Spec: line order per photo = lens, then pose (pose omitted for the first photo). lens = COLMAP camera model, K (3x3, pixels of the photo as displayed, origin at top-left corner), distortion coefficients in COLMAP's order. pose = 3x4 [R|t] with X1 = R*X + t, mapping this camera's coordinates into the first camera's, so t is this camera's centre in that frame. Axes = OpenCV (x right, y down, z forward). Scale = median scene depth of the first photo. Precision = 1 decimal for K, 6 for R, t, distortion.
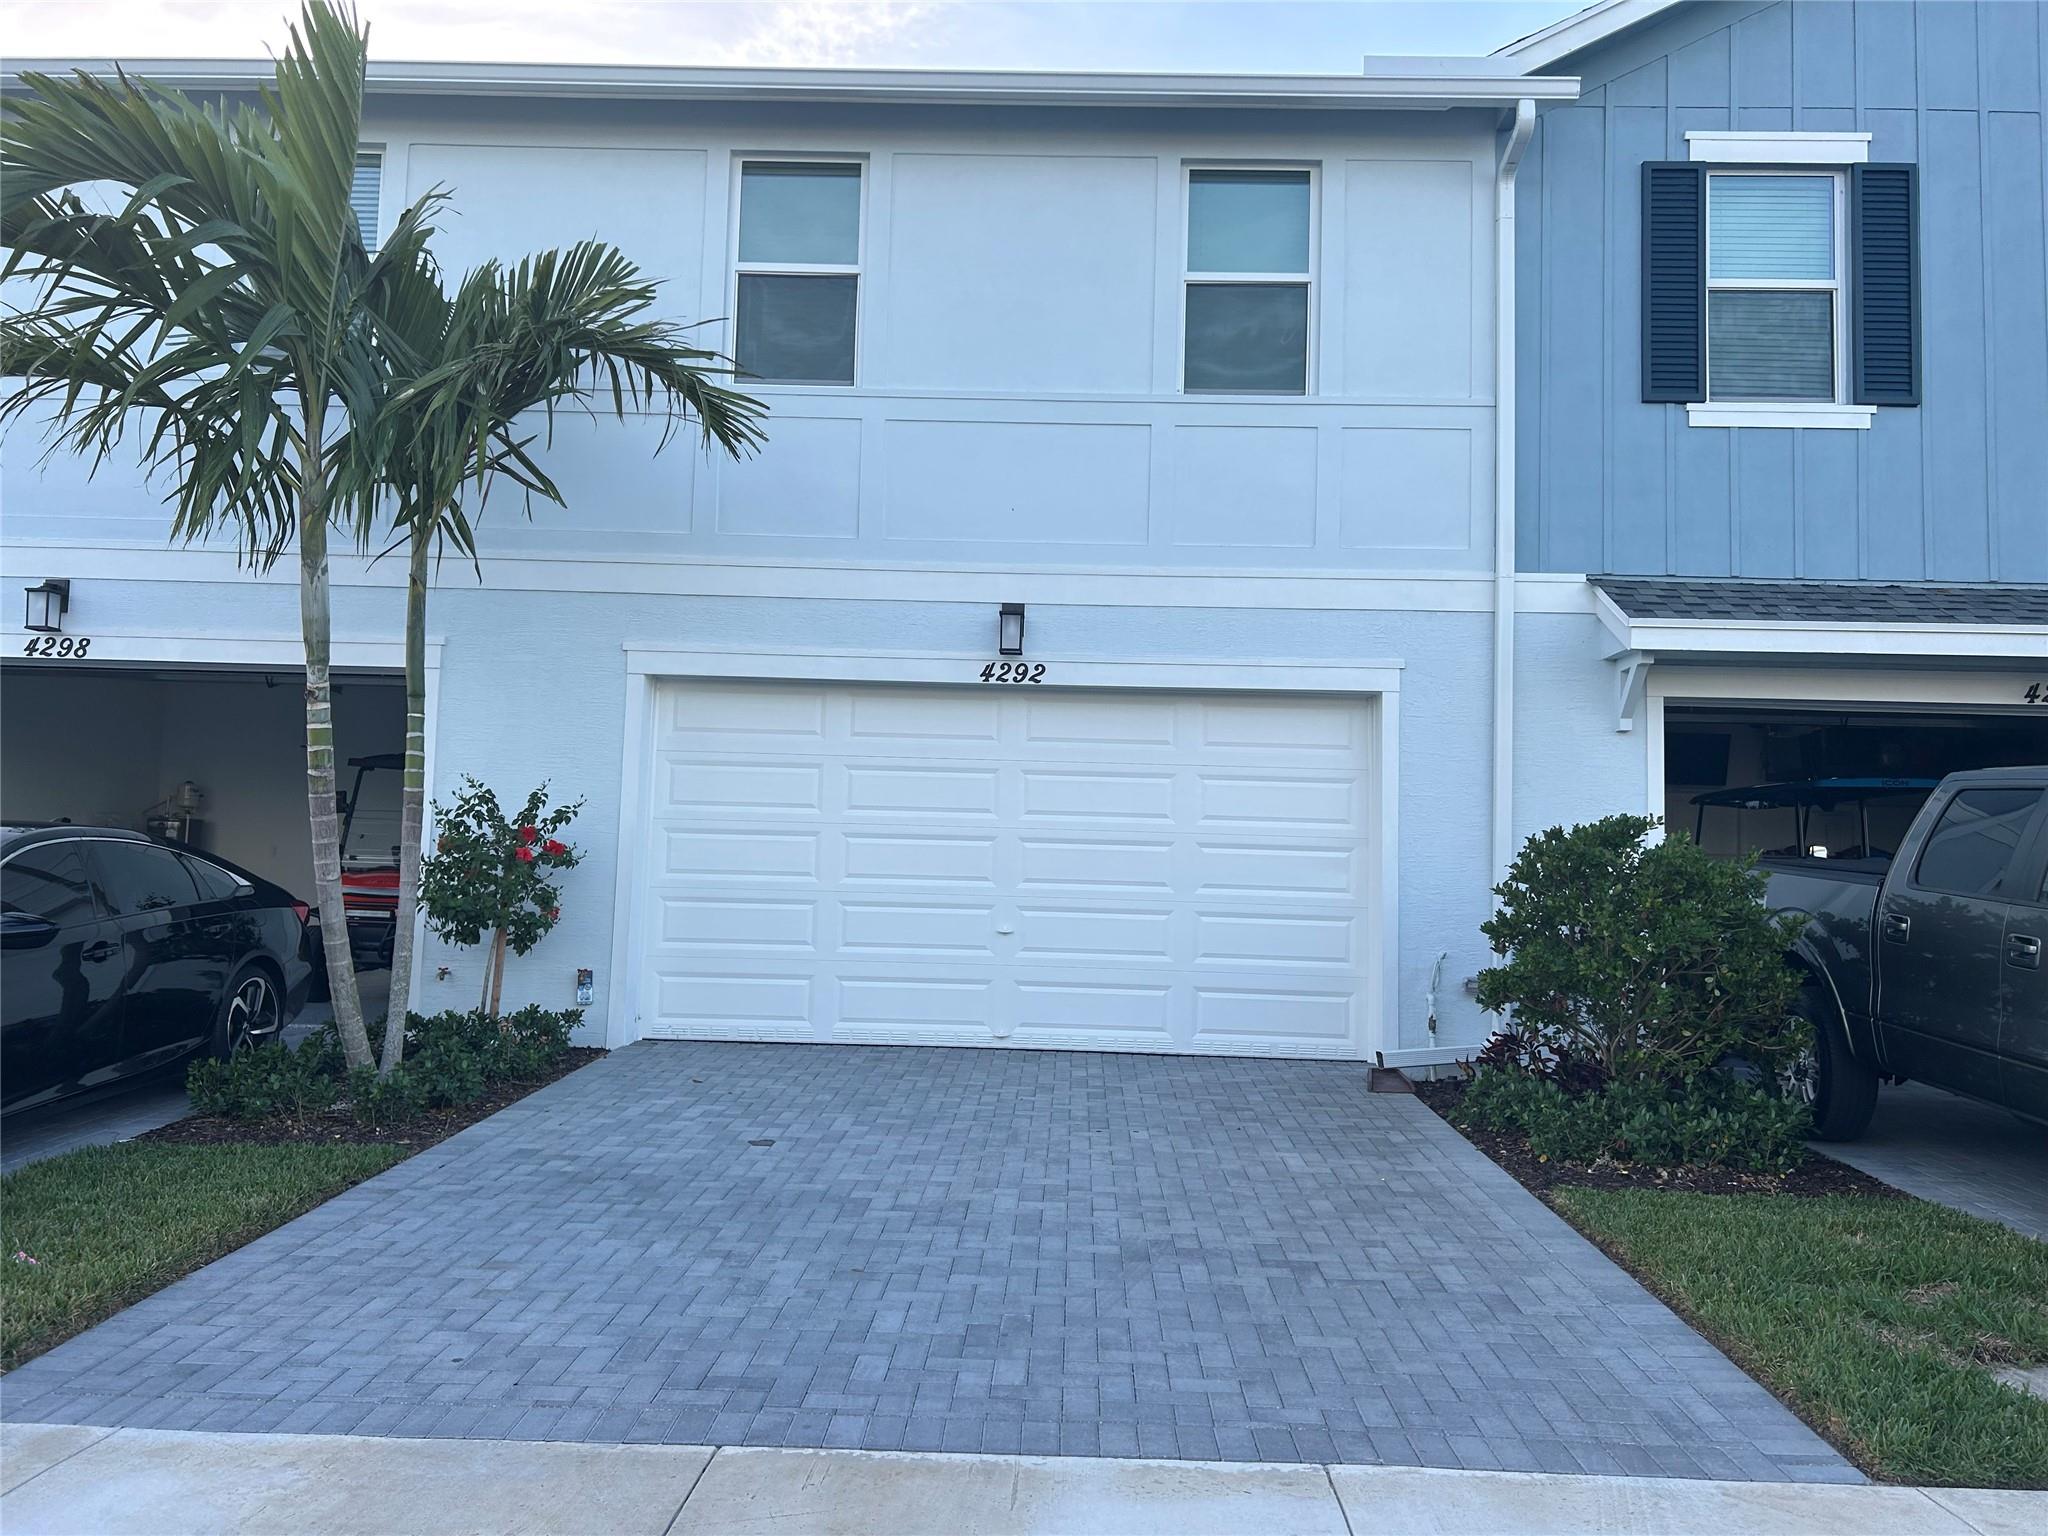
lens RADIAL K [[1515.3, 0, 1024.0], [0, 1515.3, 768.0], [0, 0, 1]] dist [0.033140, -0.001840]
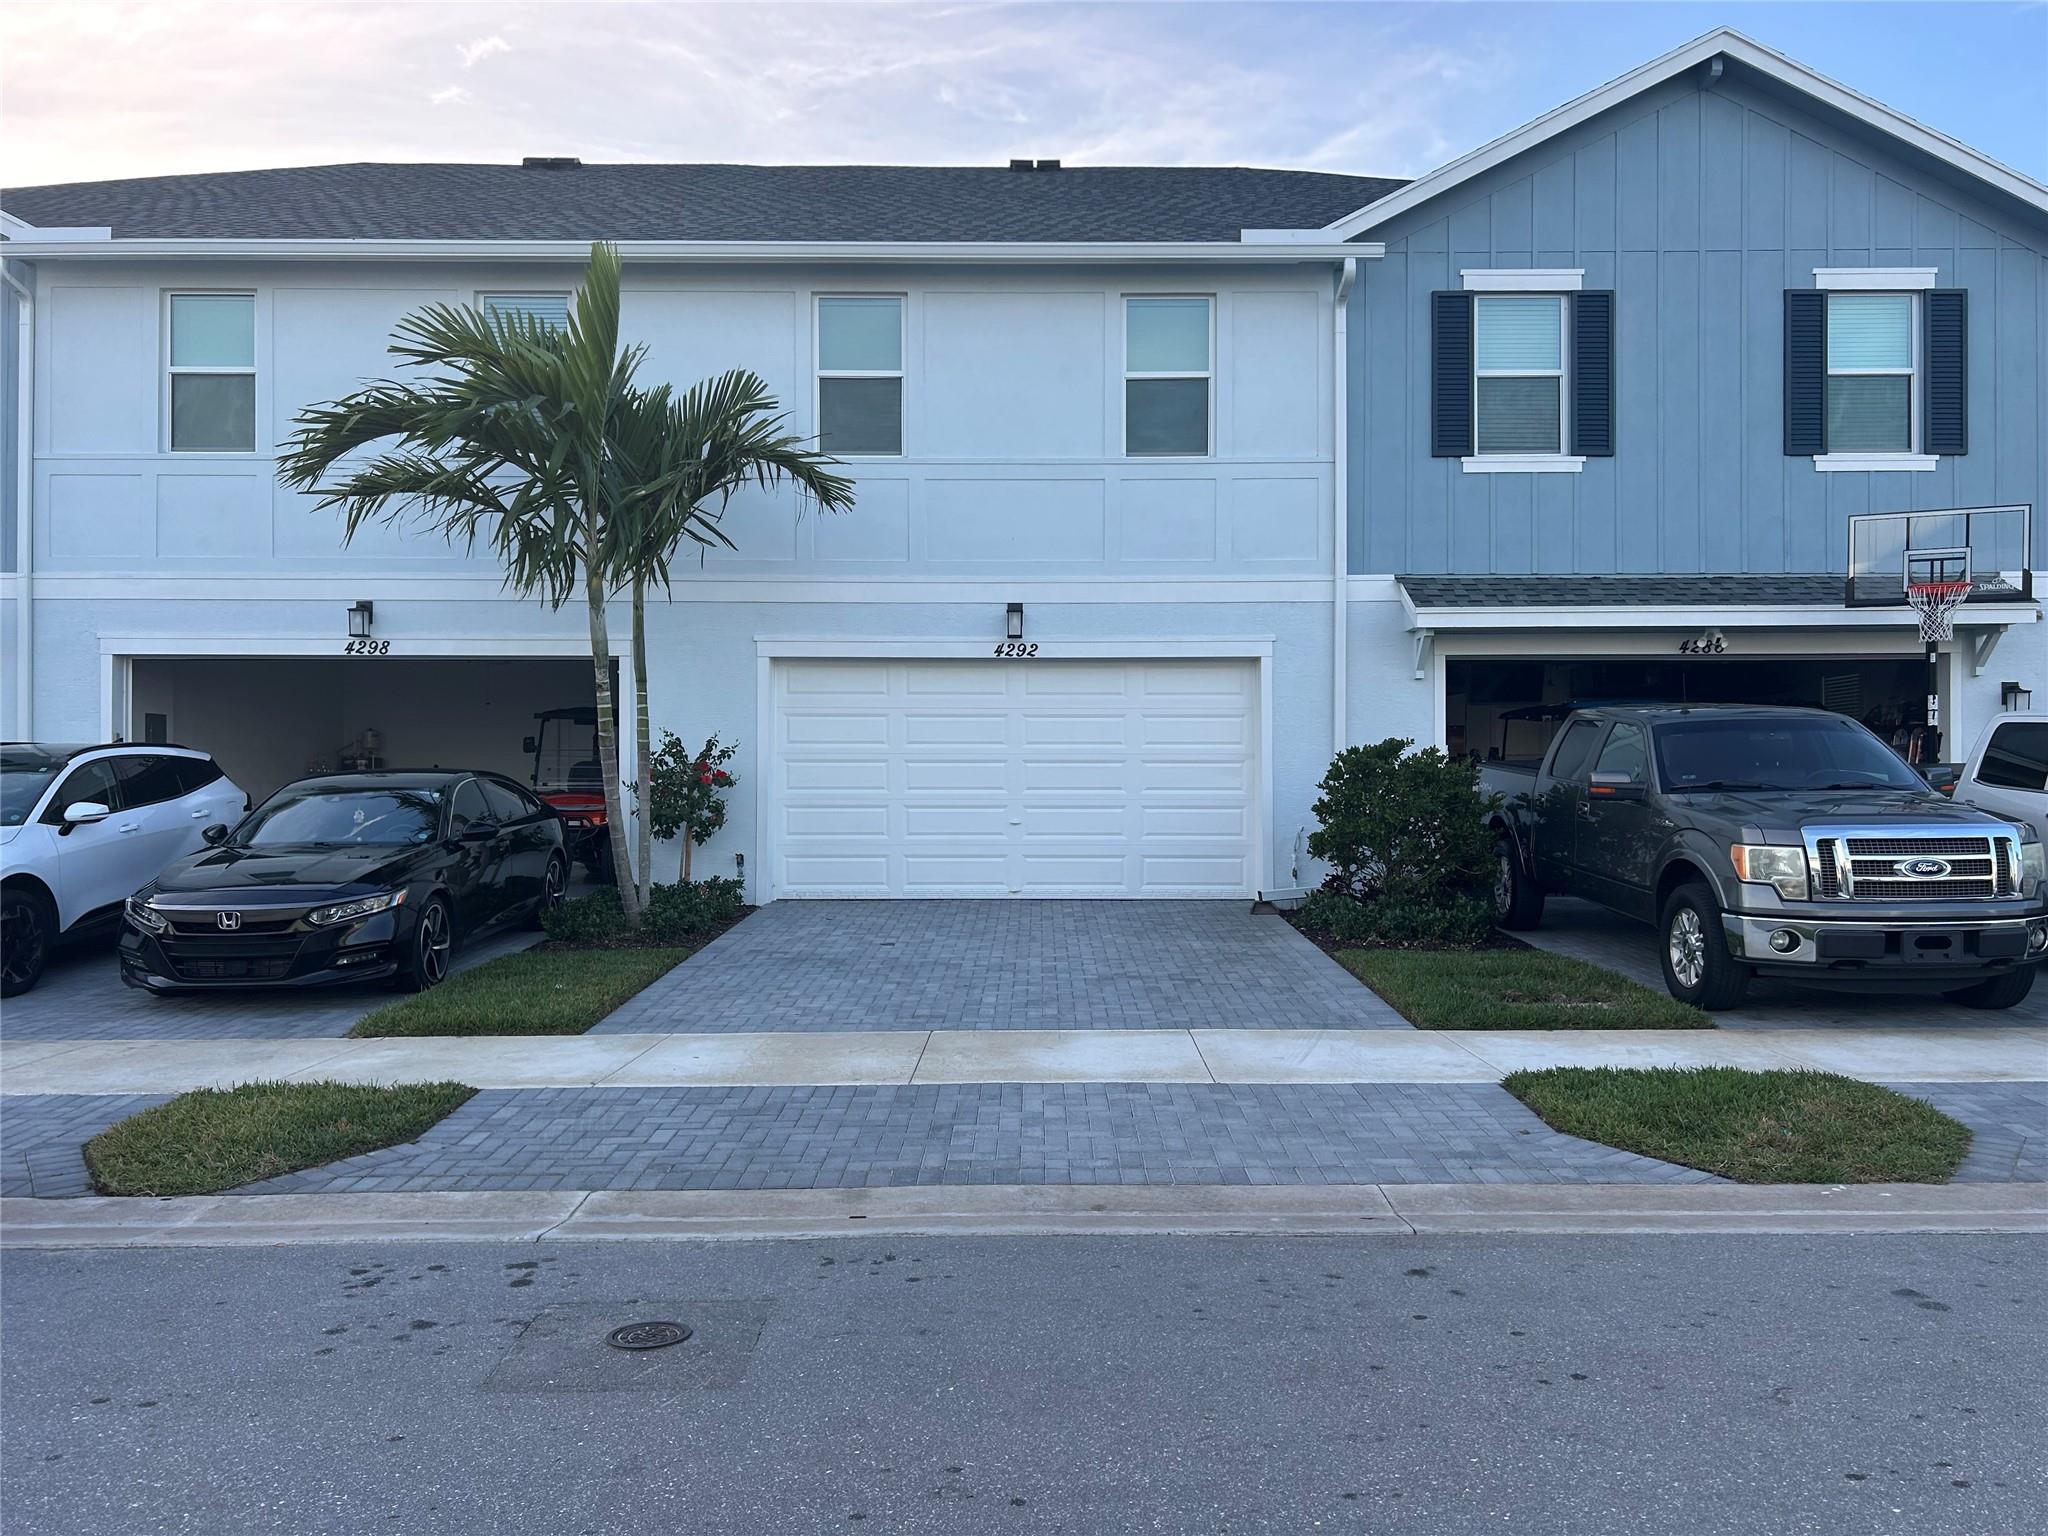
lens RADIAL K [[1566.2, 0, 1024.0], [0, 1566.2, 768.0], [0, 0, 1]] dist [0.037473, -0.000128]
pose [[0.999276, -0.027186, 0.026617, -0.044315], [0.025497, 0.997758, 0.061874, -0.042269], [-0.028239, -0.061151, 0.997729, -0.556381]]
